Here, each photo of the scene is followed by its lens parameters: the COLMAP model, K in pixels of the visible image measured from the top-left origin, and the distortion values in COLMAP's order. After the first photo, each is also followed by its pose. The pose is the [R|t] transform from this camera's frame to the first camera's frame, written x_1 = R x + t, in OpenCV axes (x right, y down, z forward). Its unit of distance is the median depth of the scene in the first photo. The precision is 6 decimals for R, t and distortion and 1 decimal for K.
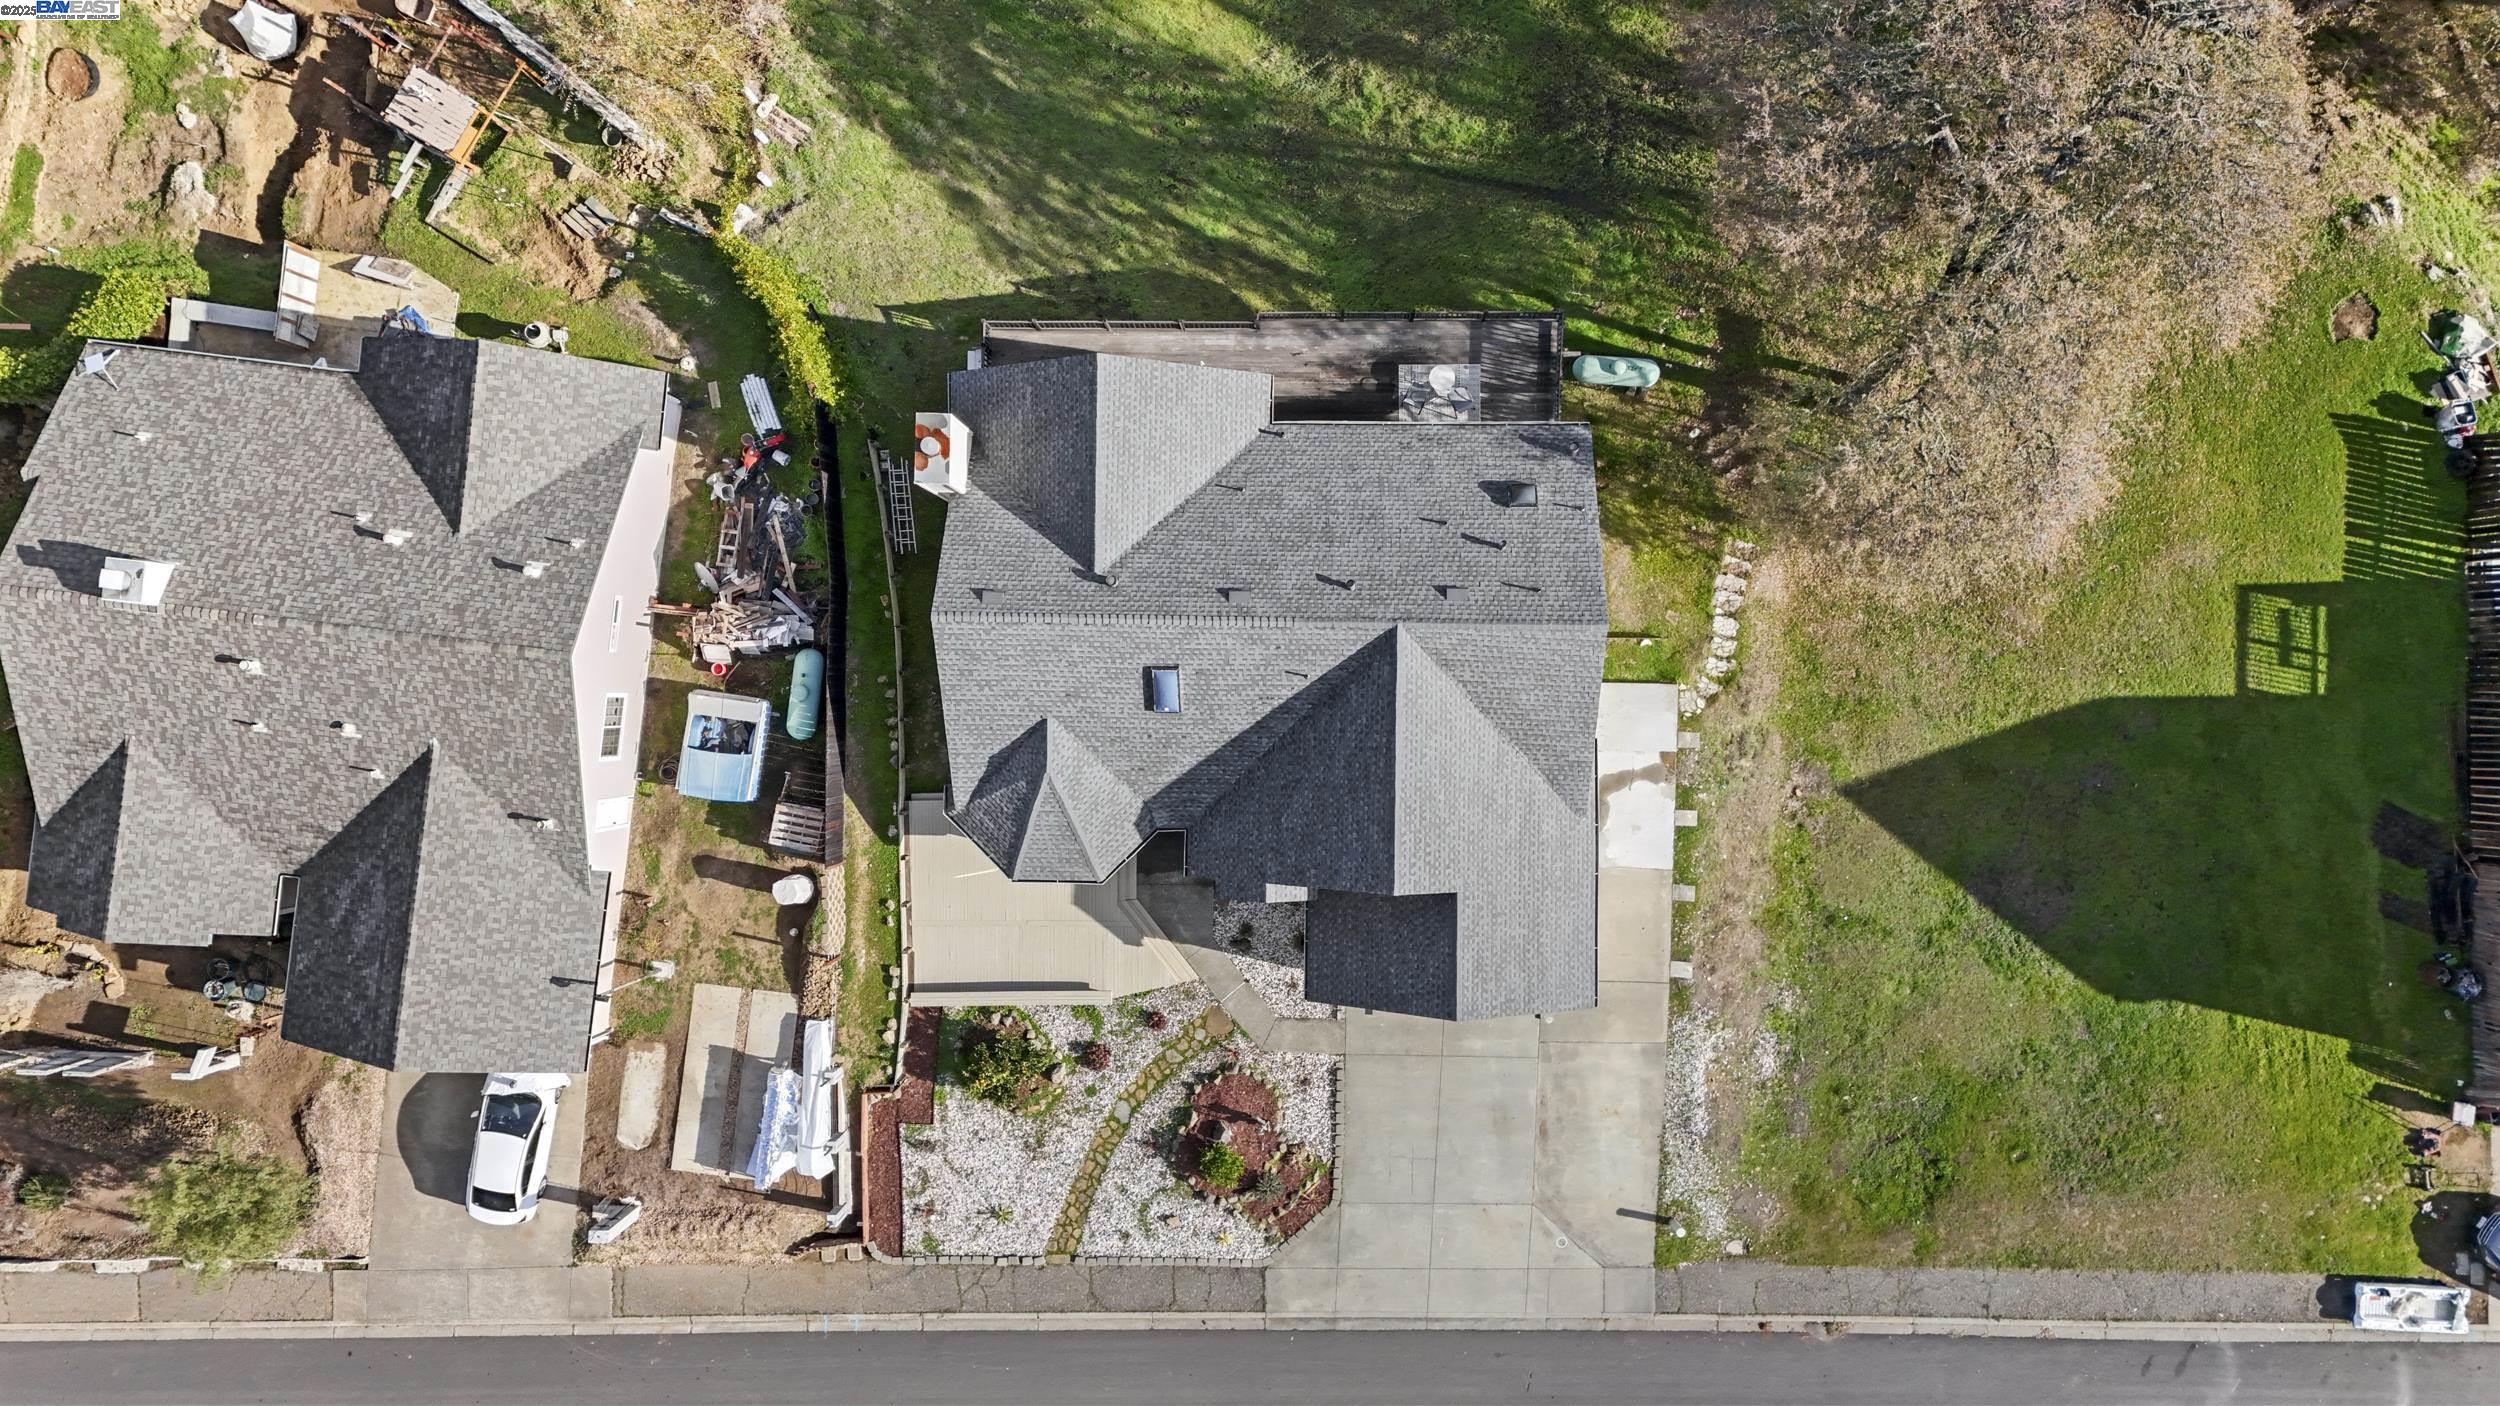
lens RADIAL K [[1818.3, 0, 1250.0], [0, 1818.3, 703.0], [0, 0, 1]] dist [0.082514, -0.075293]
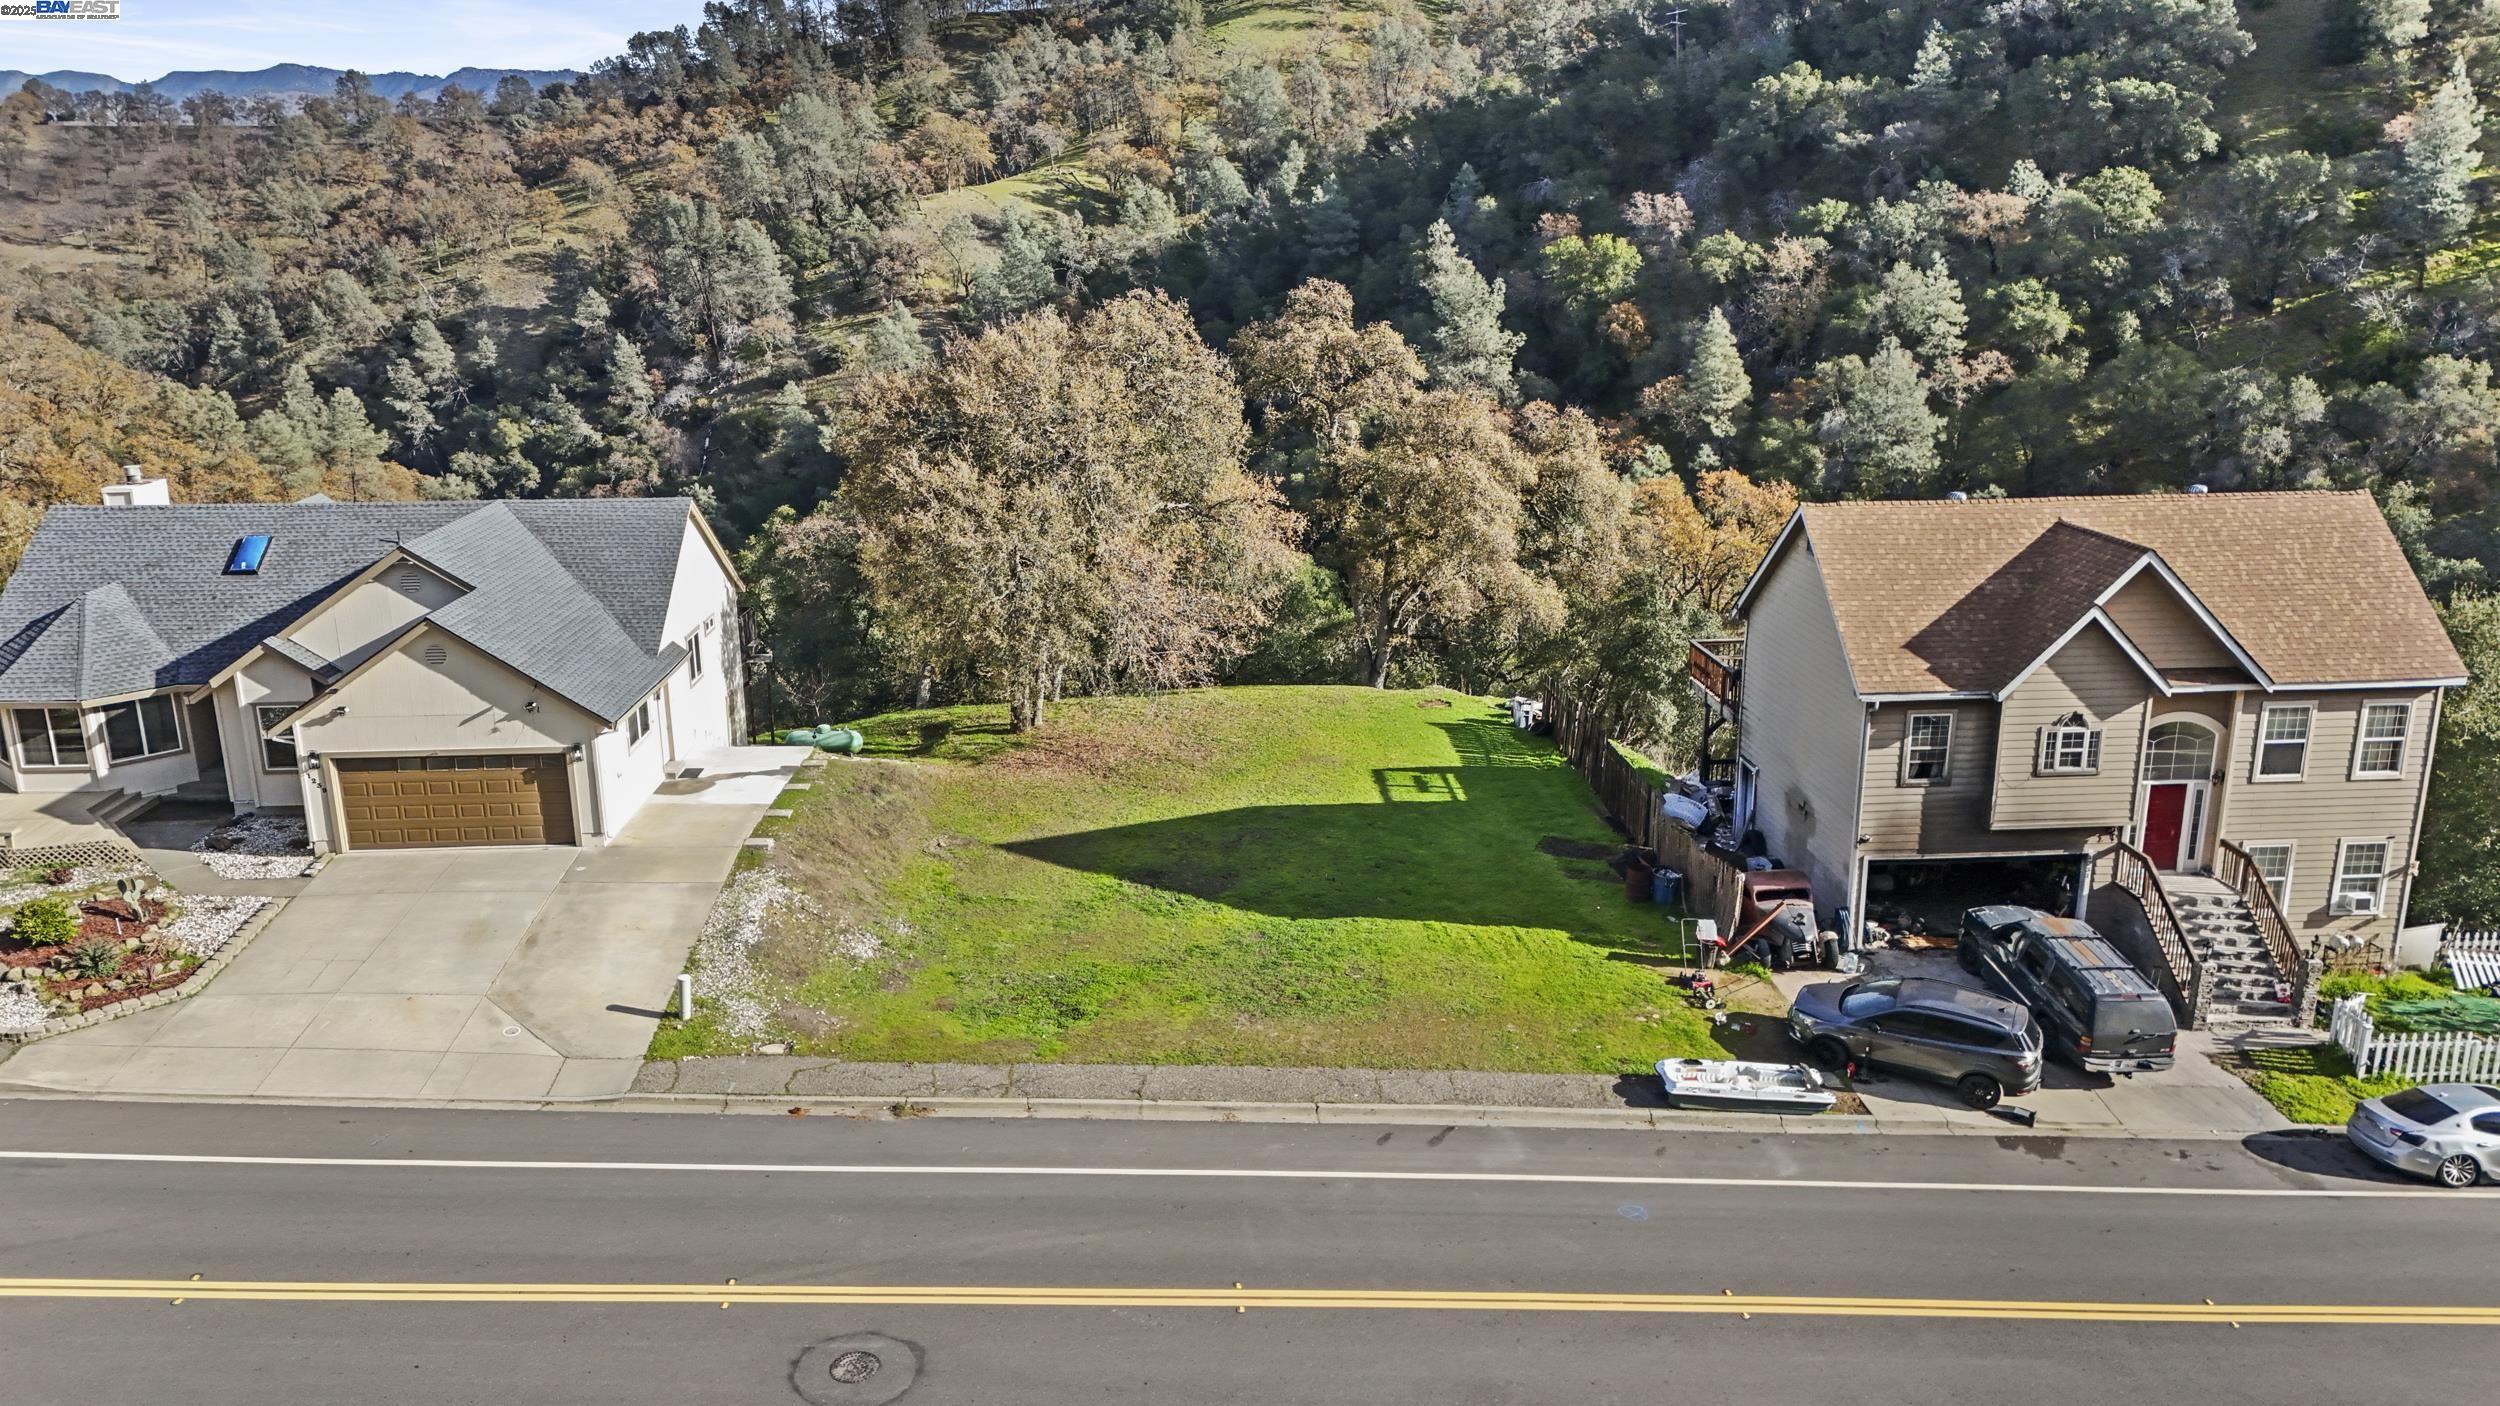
lens RADIAL K [[1818.3, 0, 1250.0], [0, 1818.3, 703.0], [0, 0, 1]] dist [0.082514, -0.075293]
pose [[0.997473, 0.013625, 0.069734, 0.398074], [0.063529, 0.268493, -0.961185, 0.945071], [-0.031819, 0.963185, 0.266949, 0.697788]]
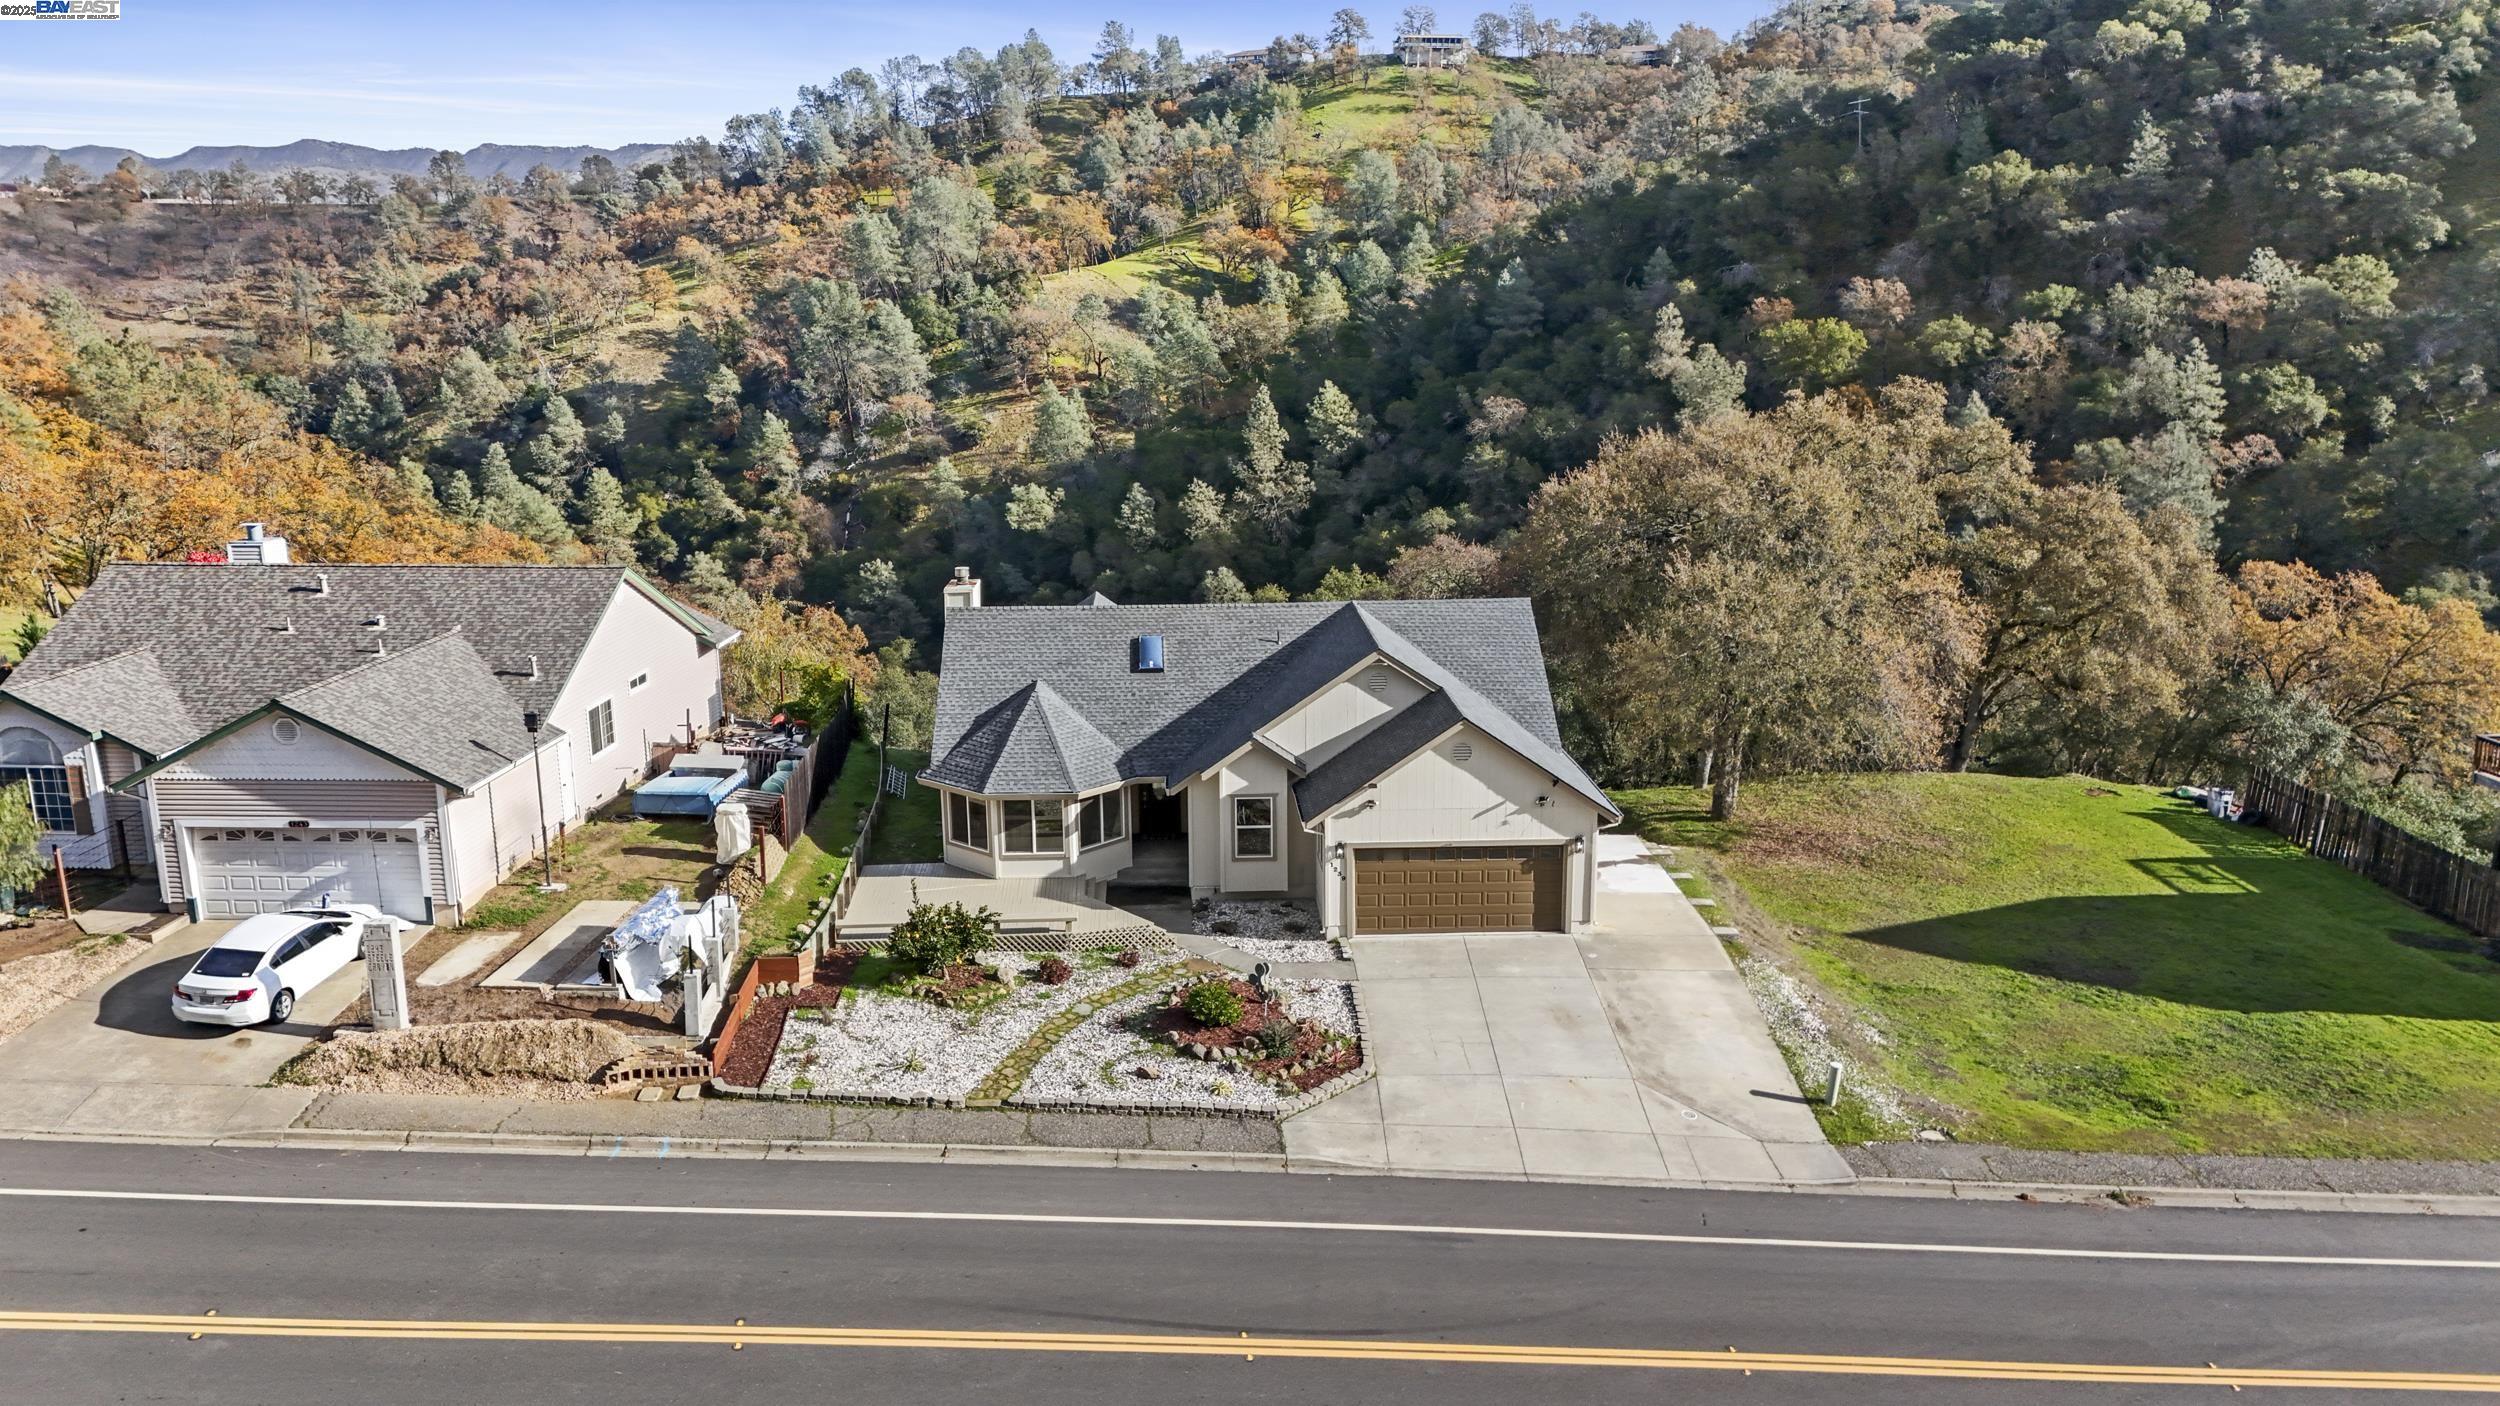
lens RADIAL K [[1818.3, 0, 1250.0], [0, 1818.3, 703.0], [0, 0, 1]] dist [0.082514, -0.075293]
pose [[0.997592, 0.018997, 0.066700, -0.052927], [0.060480, 0.232375, -0.970744, 0.951674], [-0.033940, 0.972441, 0.230667, 0.690287]]
